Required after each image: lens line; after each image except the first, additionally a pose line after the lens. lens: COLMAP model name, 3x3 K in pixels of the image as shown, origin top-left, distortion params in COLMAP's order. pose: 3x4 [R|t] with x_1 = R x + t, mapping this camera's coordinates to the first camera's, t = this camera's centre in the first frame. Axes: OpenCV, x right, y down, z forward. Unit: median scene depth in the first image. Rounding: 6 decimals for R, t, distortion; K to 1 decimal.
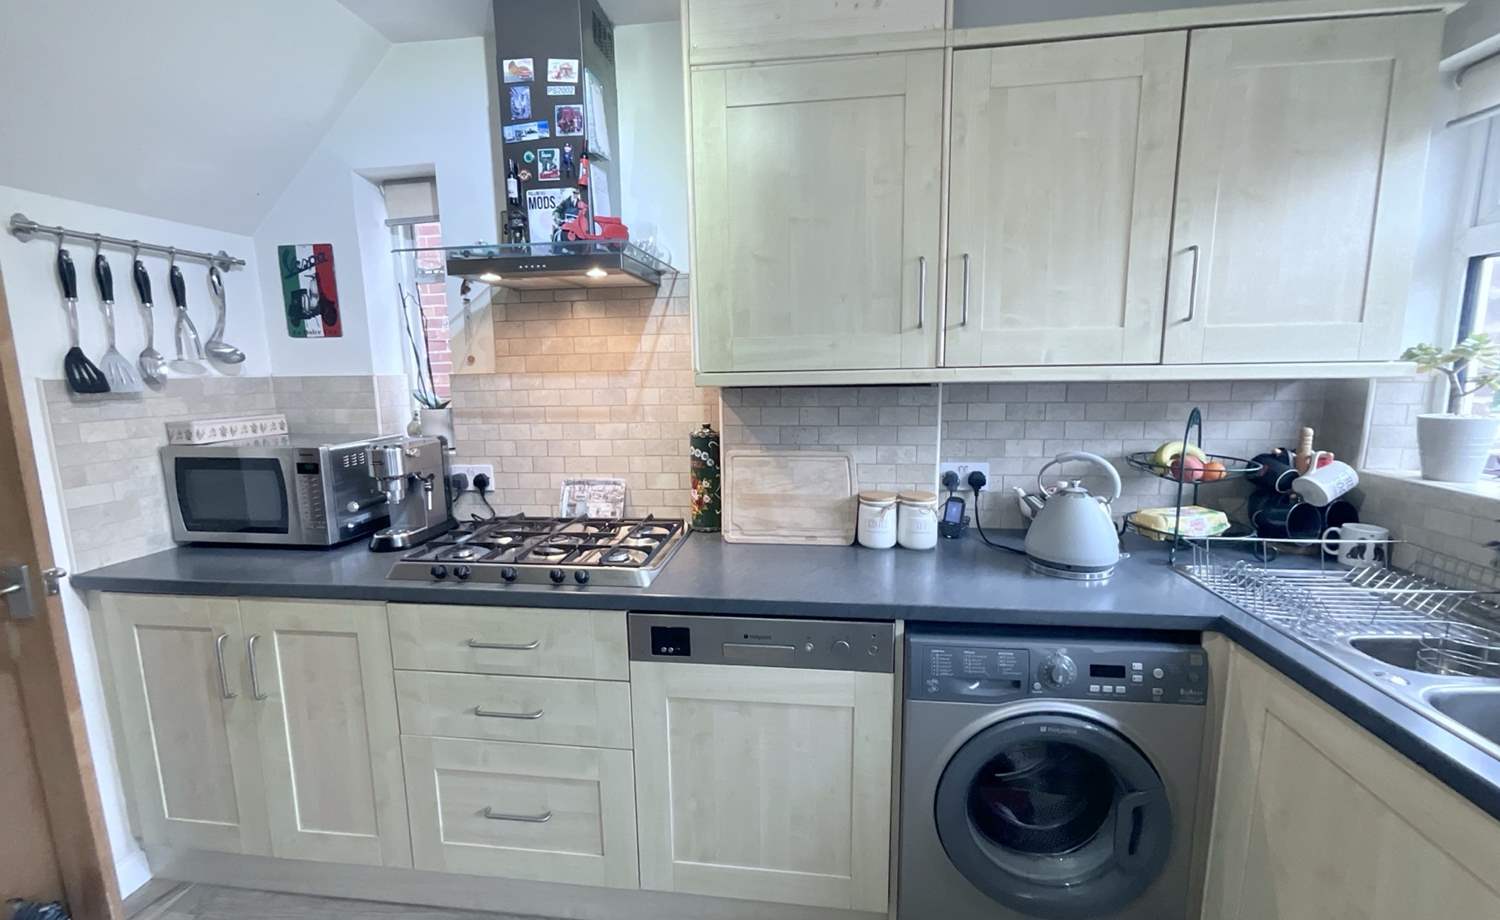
lens RADIAL K [[606.0, 0, 749.4], [0, 606.0, 459.1], [0, 0, 1]] dist [-0.009670, 0.000558]
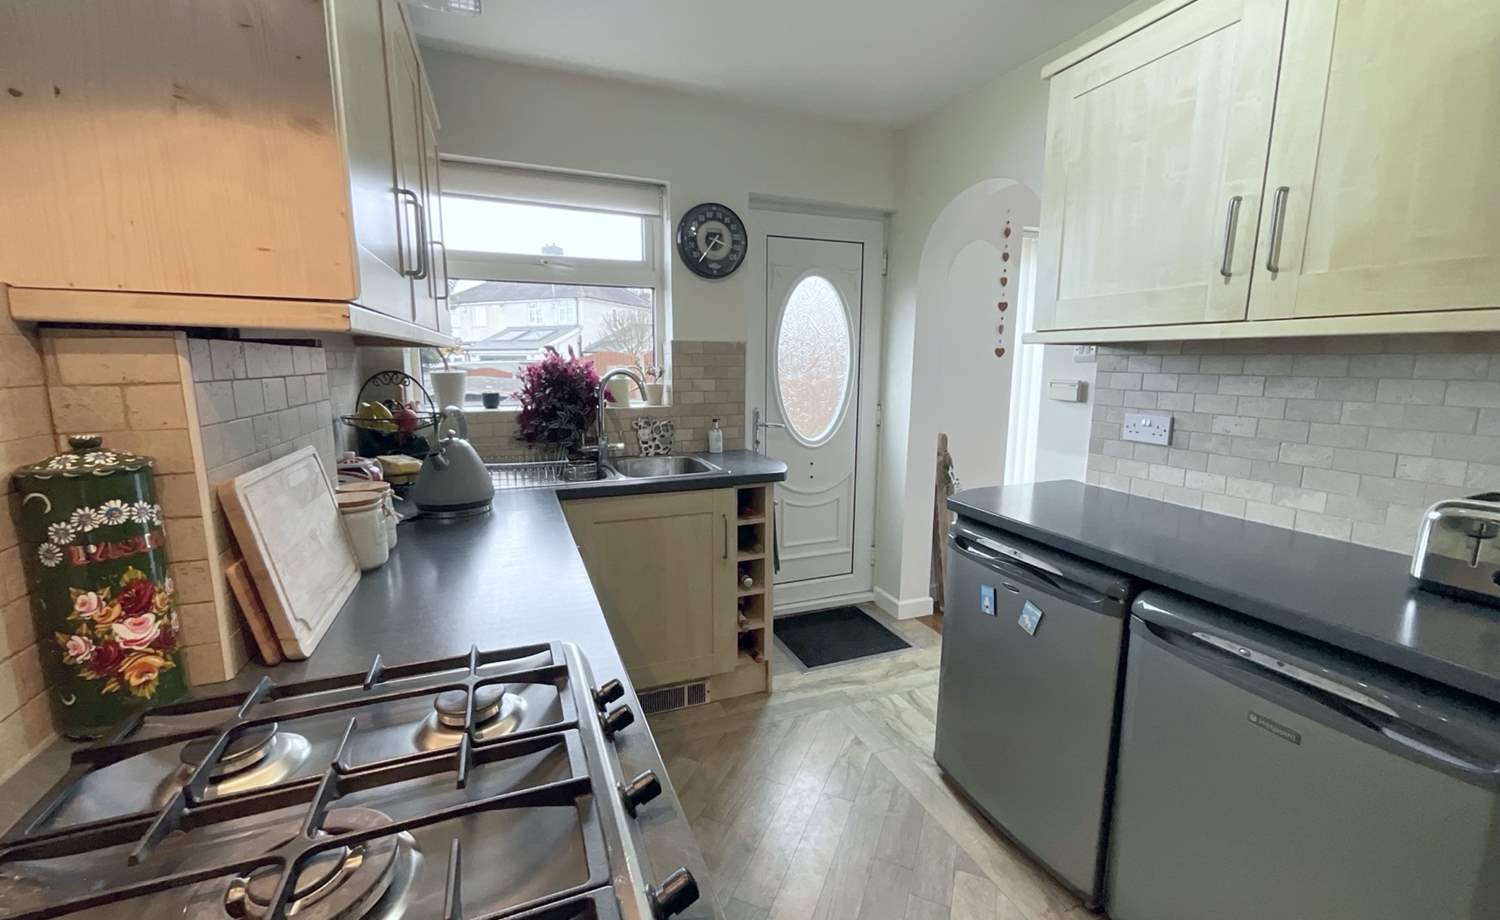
lens RADIAL K [[608.5, 0, 750.5], [0, 608.5, 457.2], [0, 0, 1]] dist [-0.001546, 0.000841]
pose [[-0.484803, -0.127032, 0.865349, -0.551504], [0.131697, 0.967513, 0.215812, -0.069725], [-0.864651, 0.218590, -0.452323, 0.796453]]
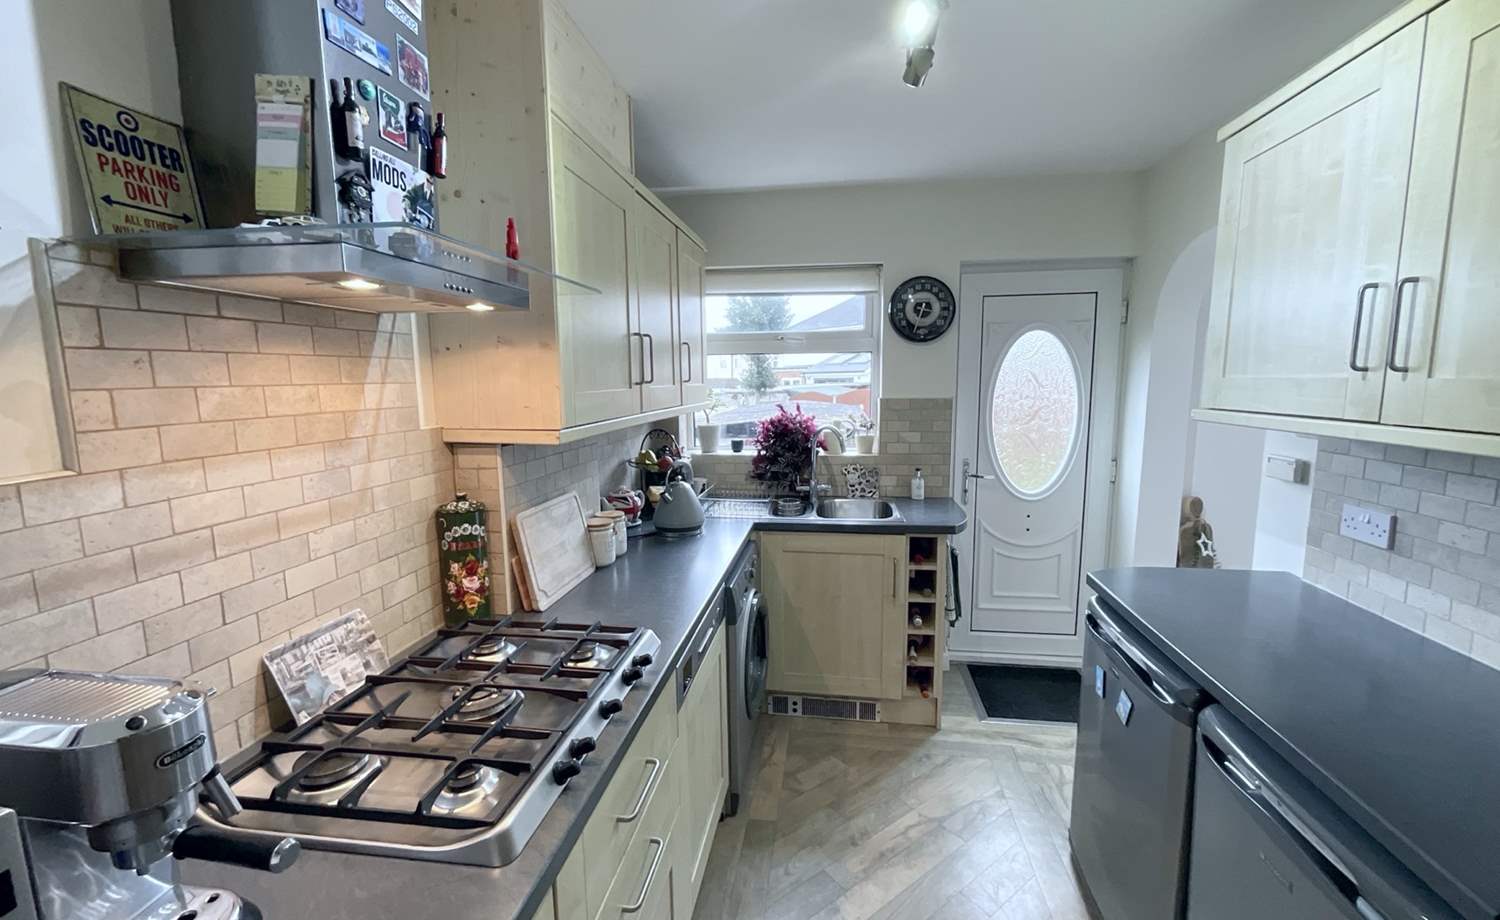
lens RADIAL K [[608.5, 0, 750.5], [0, 608.5, 457.2], [0, 0, 1]] dist [-0.001546, 0.000841]
pose [[0.026463, -0.116434, 0.992846, -0.829005], [0.158912, 0.981054, 0.110815, -0.130384], [-0.986938, 0.154842, 0.044464, 0.555093]]
